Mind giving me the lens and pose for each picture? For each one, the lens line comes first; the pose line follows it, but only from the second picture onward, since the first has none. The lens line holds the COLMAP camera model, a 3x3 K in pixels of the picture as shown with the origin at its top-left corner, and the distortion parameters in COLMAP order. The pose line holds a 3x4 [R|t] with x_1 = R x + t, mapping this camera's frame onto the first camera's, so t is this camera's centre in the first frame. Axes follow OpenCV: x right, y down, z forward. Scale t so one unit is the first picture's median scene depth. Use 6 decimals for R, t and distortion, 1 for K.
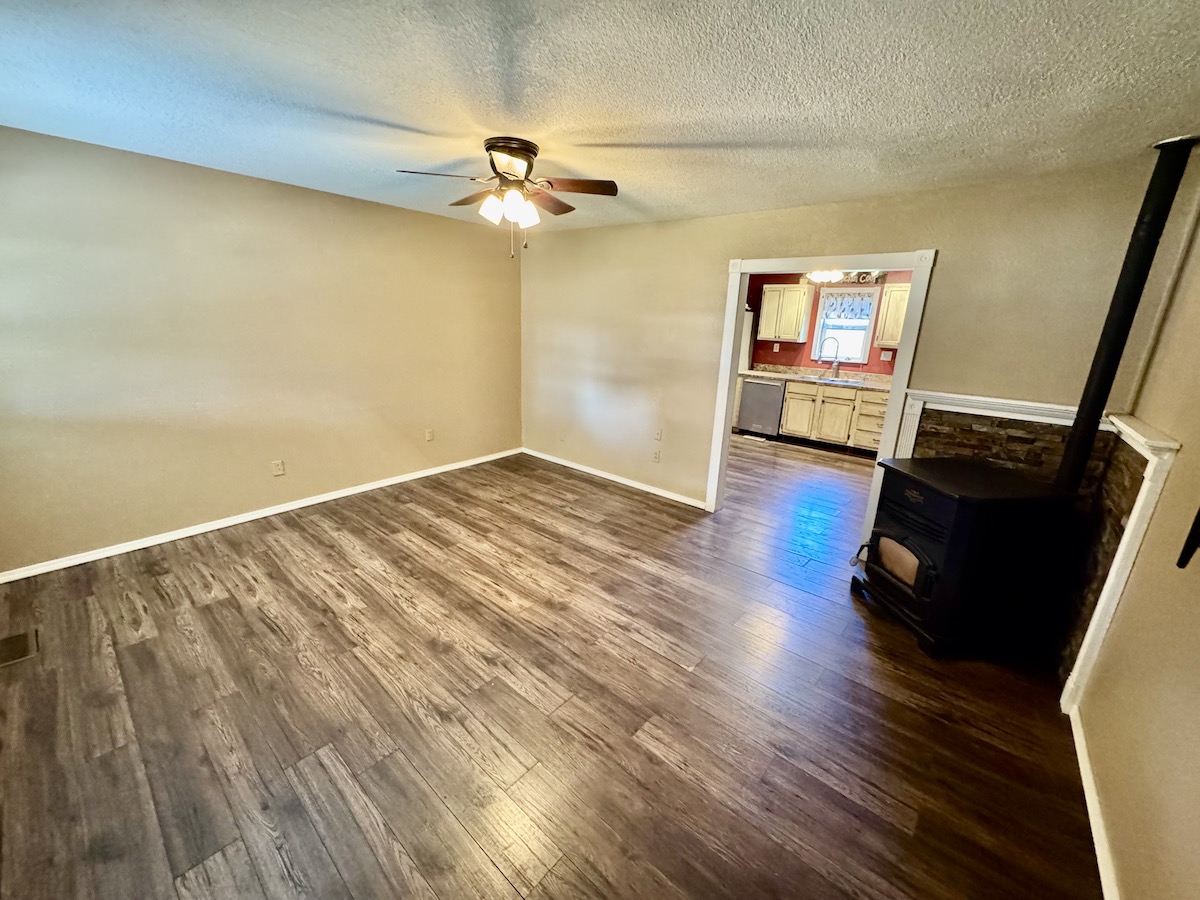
lens RADIAL K [[478.7, 0, 599.2], [0, 478.7, 453.4], [0, 0, 1]] dist [0.001176, 0.000372]
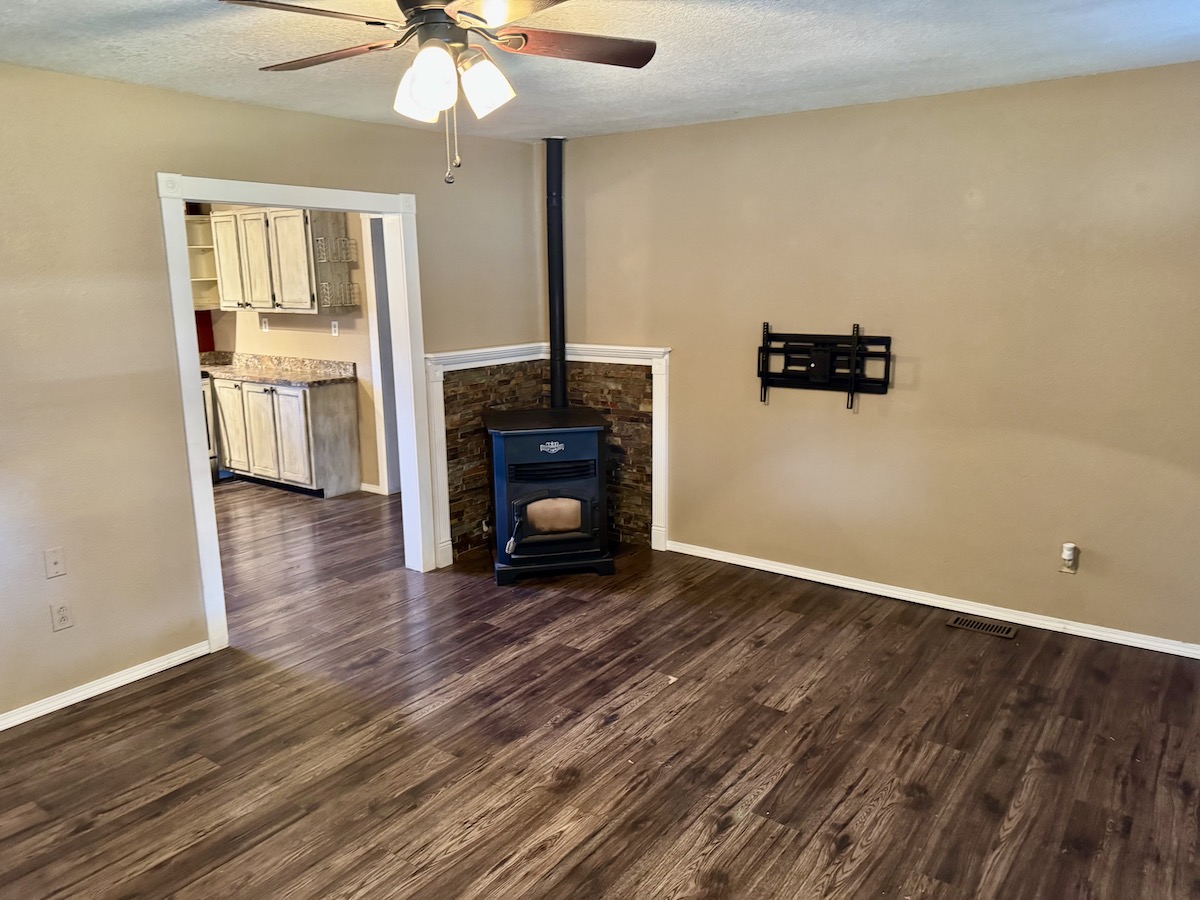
lens RADIAL K [[847.7, 0, 598.3], [0, 847.7, 446.7], [0, 0, 1]] dist [0.013339, -0.014556]
pose [[-0.083409, -0.236759, 0.967982, -1.008846], [0.279522, 0.926811, 0.250775, -0.311855], [-0.956509, 0.291489, -0.011125, 0.865273]]
